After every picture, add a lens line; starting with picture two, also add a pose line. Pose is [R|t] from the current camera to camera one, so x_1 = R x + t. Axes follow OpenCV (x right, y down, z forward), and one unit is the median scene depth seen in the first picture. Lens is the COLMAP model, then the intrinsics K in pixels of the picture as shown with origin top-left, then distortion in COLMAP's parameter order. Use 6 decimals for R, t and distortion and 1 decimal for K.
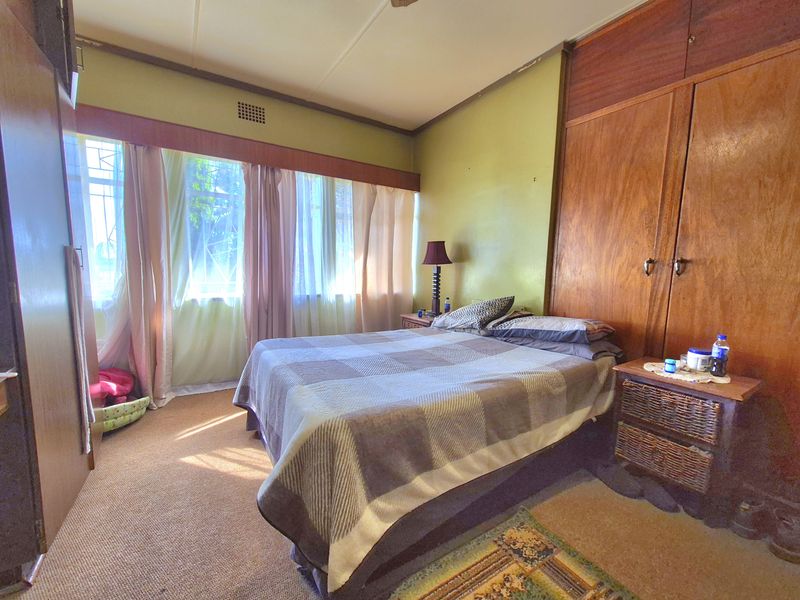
lens RADIAL K [[328.1, 0, 398.0], [0, 328.1, 305.2], [0, 0, 1]] dist [0.000727, 0.000185]
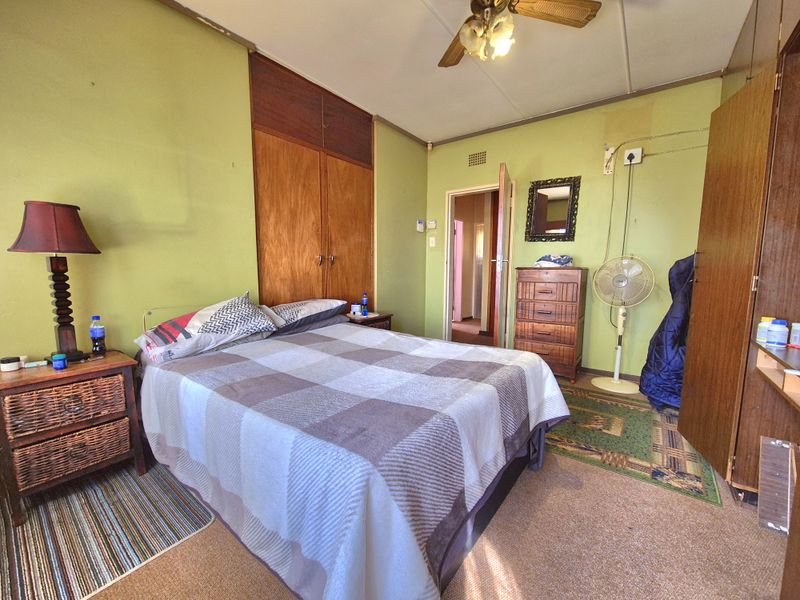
lens RADIAL K [[328.1, 0, 400.6], [0, 328.1, 300.2], [0, 0, 1]] dist [0.000727, 0.000185]
pose [[-0.330522, -0.133488, 0.934310, -0.822379], [0.078612, 0.982614, 0.168199, -0.154495], [-0.940519, 0.129041, -0.314282, 1.102644]]
